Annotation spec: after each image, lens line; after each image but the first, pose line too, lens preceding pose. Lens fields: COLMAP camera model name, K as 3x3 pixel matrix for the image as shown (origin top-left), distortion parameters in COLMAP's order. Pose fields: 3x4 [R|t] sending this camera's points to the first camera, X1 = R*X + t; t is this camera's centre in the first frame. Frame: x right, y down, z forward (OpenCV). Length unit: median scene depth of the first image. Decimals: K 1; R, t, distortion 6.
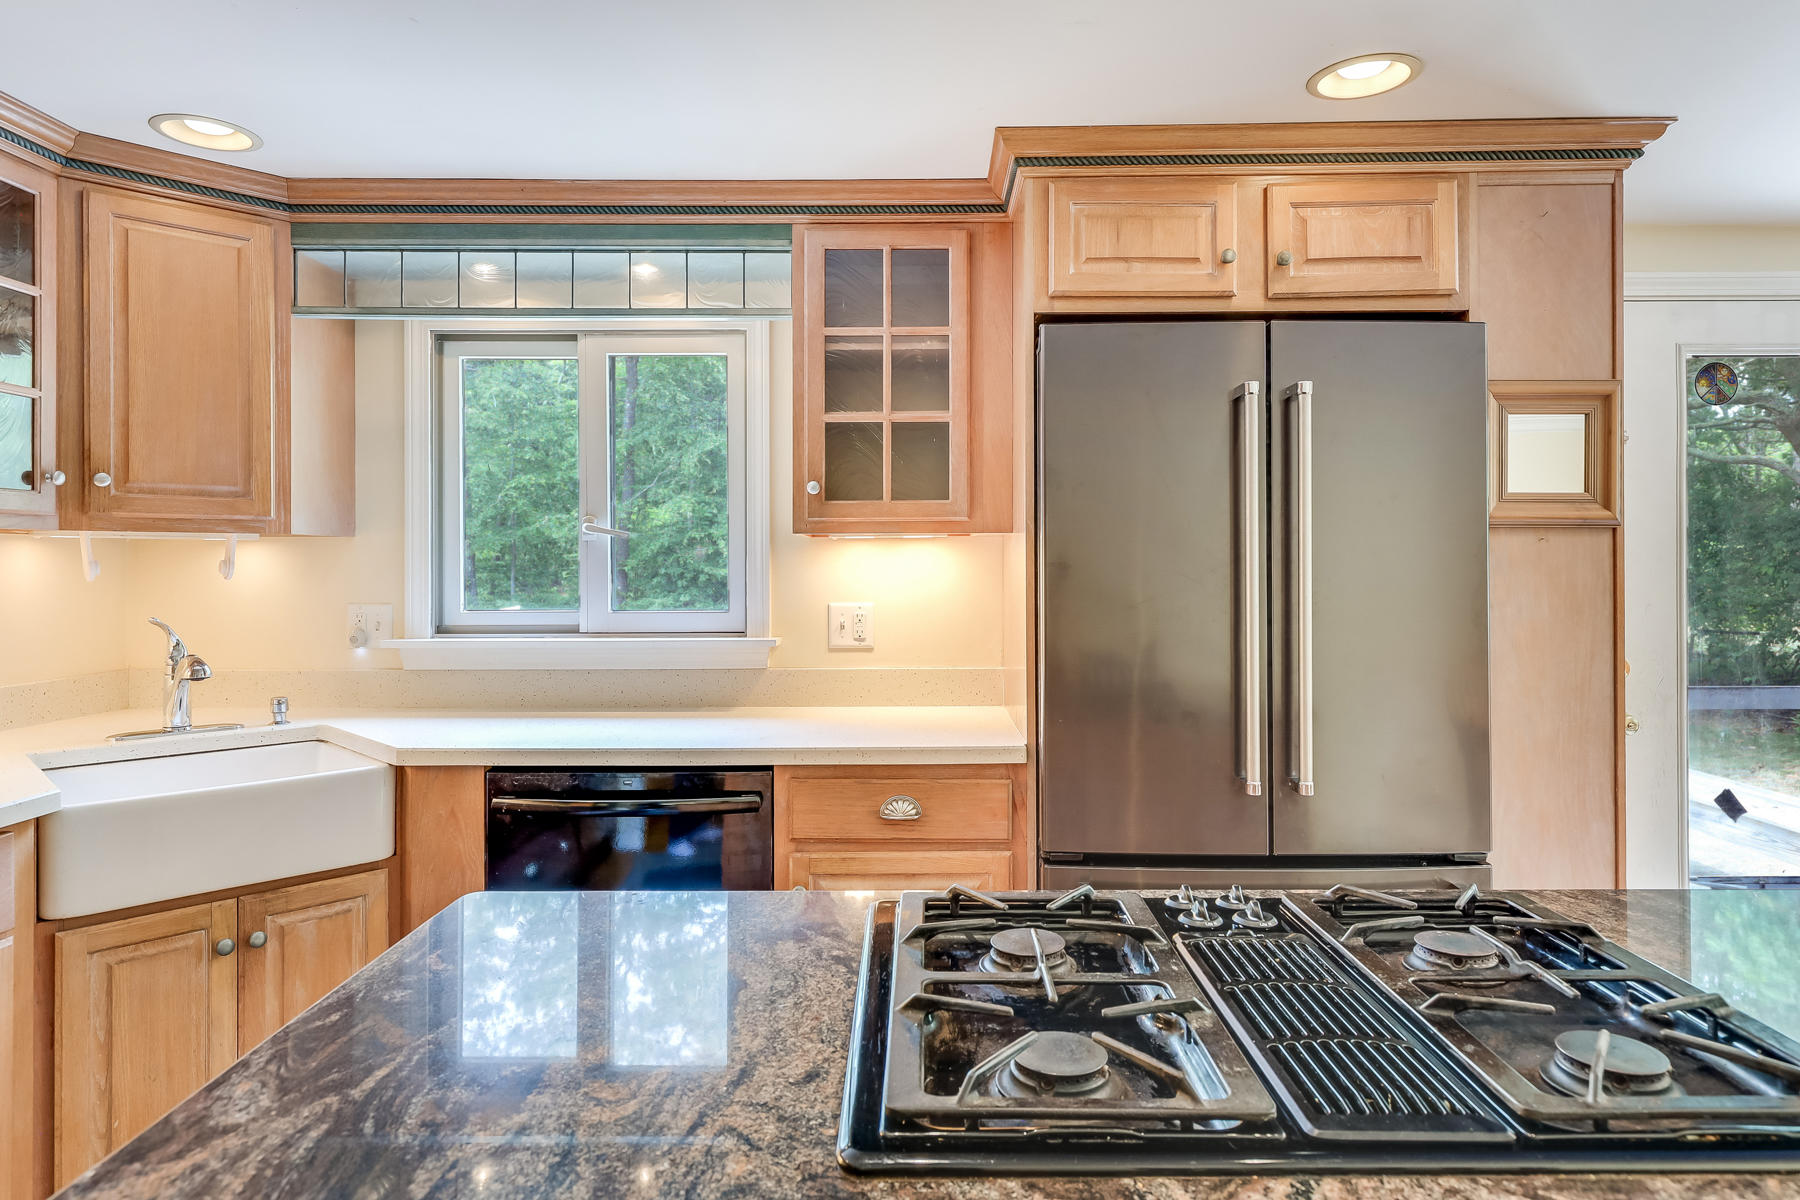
lens RADIAL K [[1076.3, 0, 911.1], [0, 1076.3, 561.5], [0, 0, 1]] dist [0.006991, 0.004485]
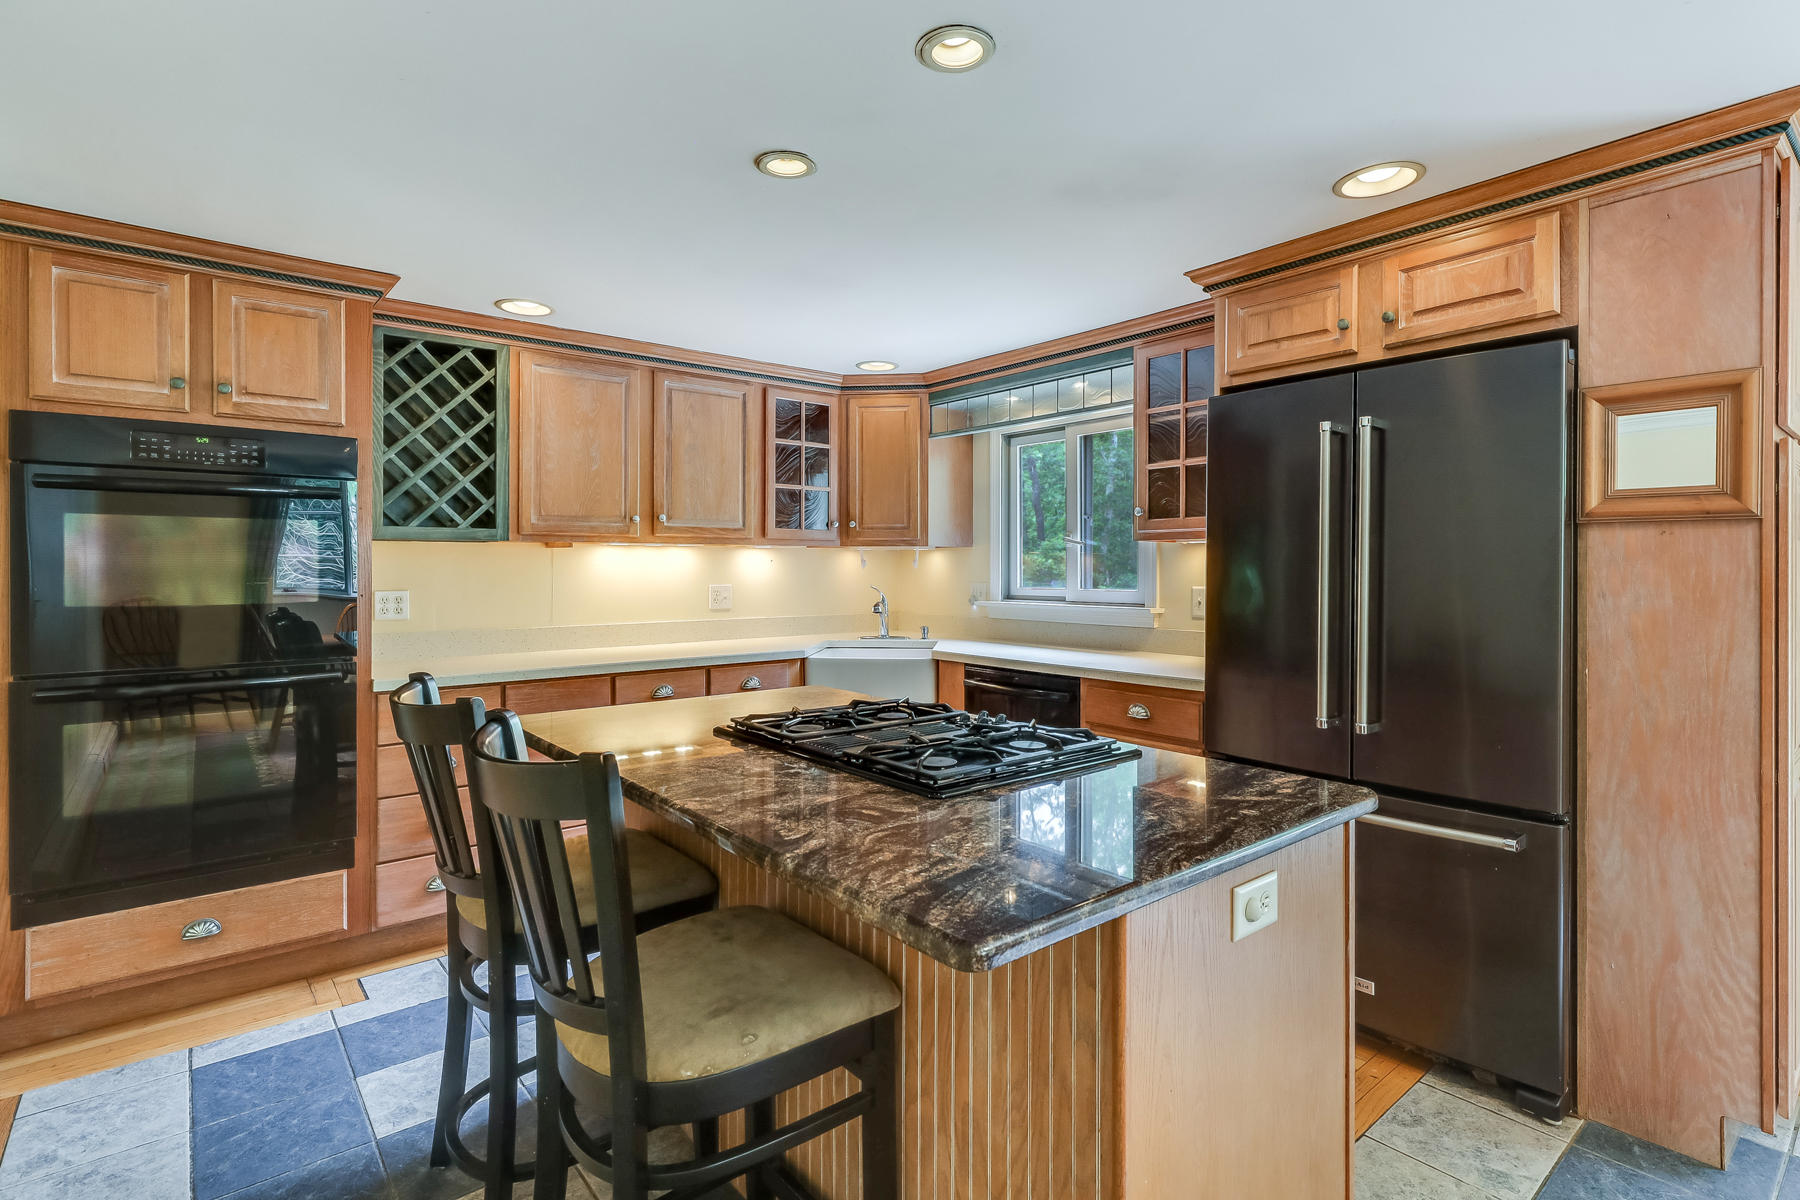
lens RADIAL K [[870.3, 0, 914.2], [0, 870.3, 572.2], [0, 0, 1]] dist [-0.000351, 0.000936]
pose [[0.641799, 0.006732, -0.766843, 0.746681], [-0.001001, 0.999968, 0.007941, 0.011560], [0.766872, -0.004329, 0.641786, -0.084189]]
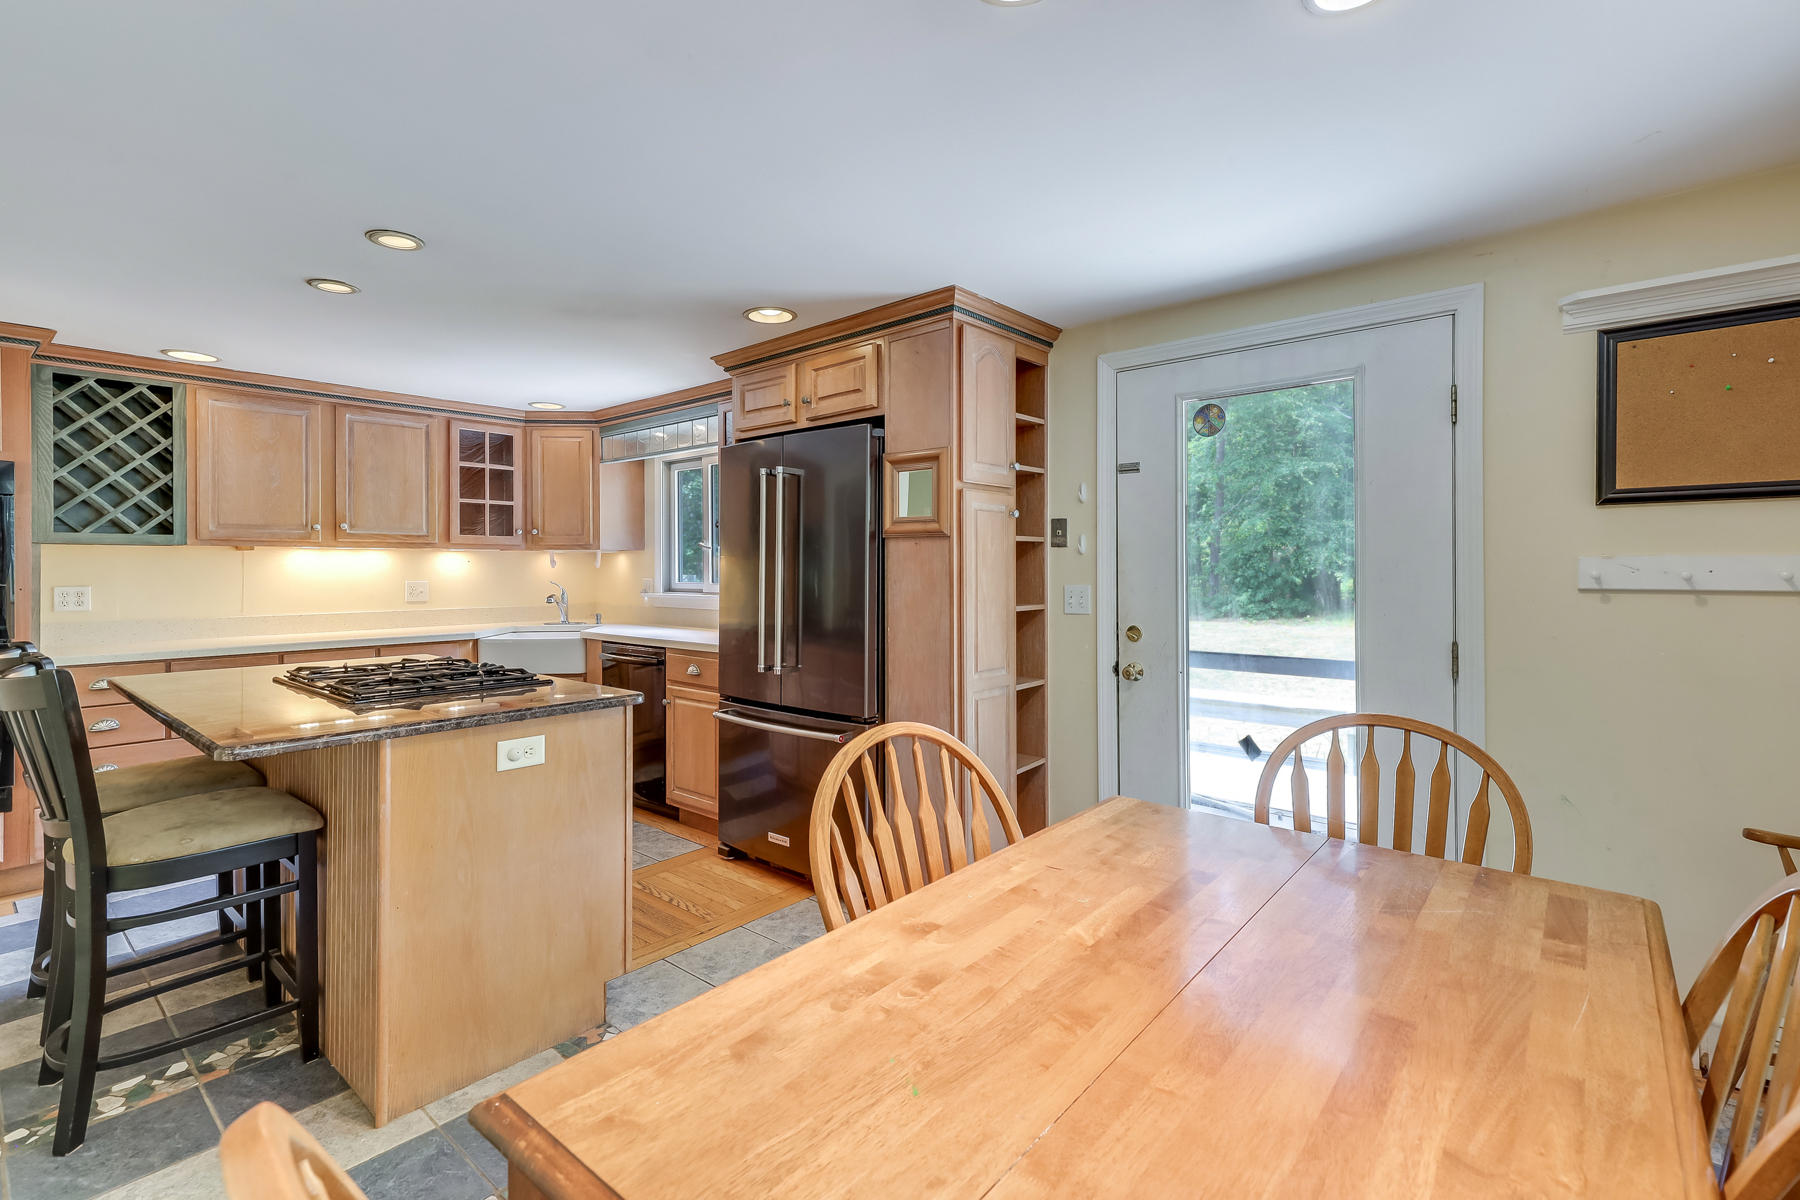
lens RADIAL K [[817.3, 0, 911.1], [0, 817.3, 571.5], [0, 0, 1]] dist [0.016013, 0.001084]
pose [[0.758417, 0.003913, -0.651757, 1.389178], [0.000772, 0.999976, 0.006902, 0.014753], [0.651769, -0.005738, 0.758396, 0.012876]]
